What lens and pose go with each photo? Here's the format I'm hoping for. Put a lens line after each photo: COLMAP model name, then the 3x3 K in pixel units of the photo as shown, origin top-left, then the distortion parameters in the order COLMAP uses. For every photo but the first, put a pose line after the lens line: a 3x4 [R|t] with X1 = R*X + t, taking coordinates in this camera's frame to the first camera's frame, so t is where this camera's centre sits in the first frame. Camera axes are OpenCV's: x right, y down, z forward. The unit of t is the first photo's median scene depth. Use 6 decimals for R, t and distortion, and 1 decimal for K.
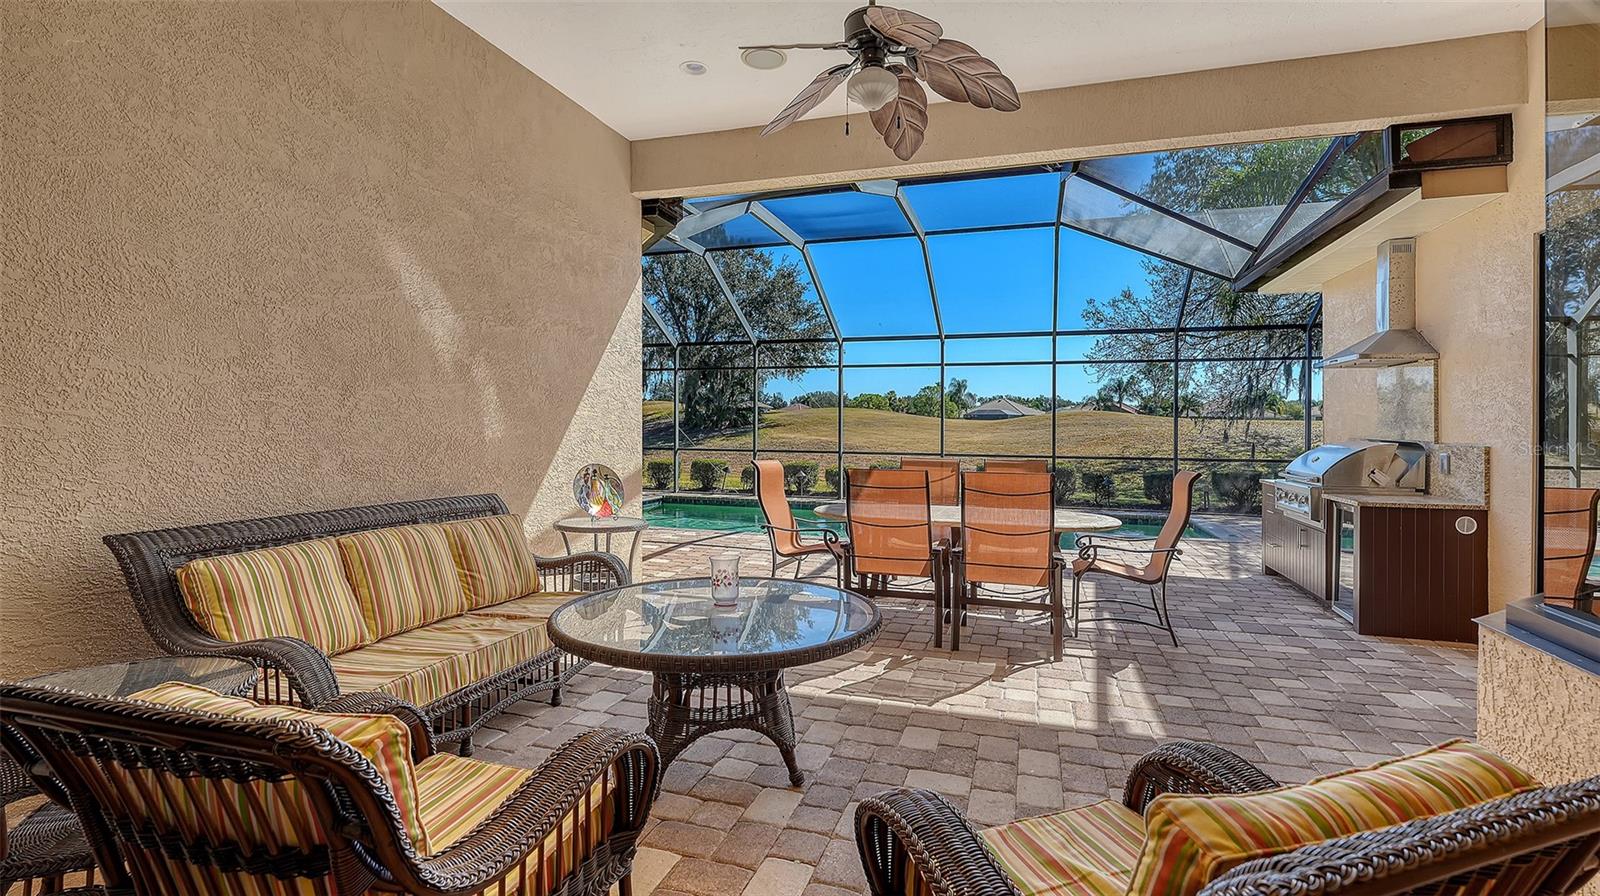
lens RADIAL K [[689.2, 0, 779.5], [0, 689.2, 445.4], [0, 0, 1]] dist [0.000695, -0.000081]
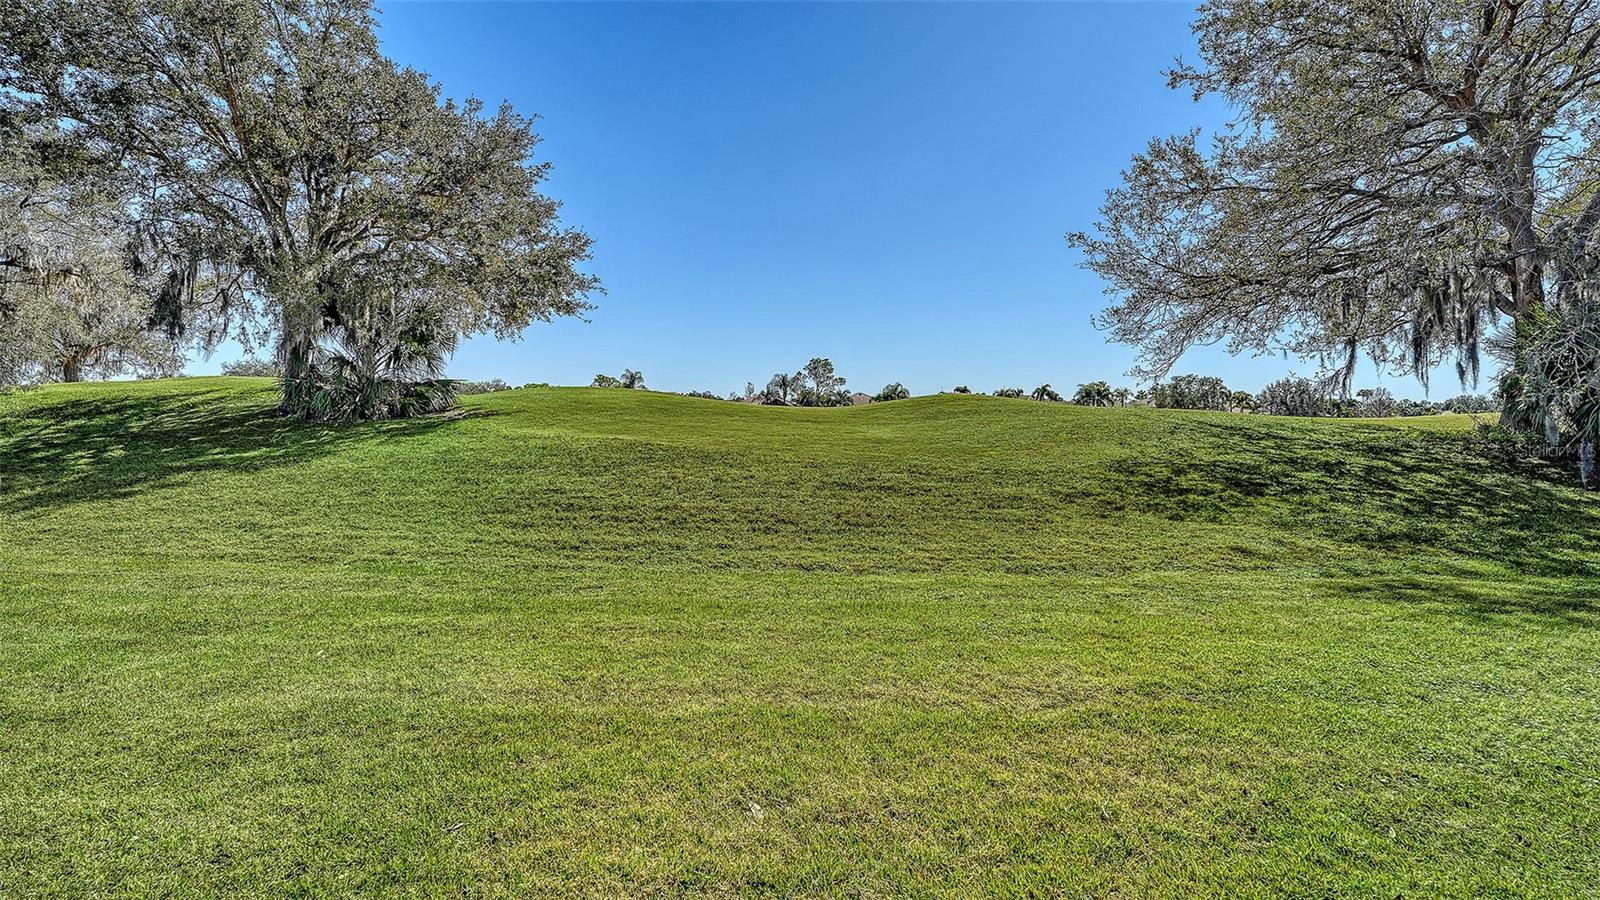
lens RADIAL K [[659.2, 0, 793.7], [0, 659.2, 448.4], [0, 0, 1]] dist [-0.011923, -0.001045]
pose [[0.859432, -0.021854, 0.510782, -0.063332], [0.014150, 0.999720, 0.018966, -0.008033], [-0.511054, -0.009072, 0.859501, 0.415106]]
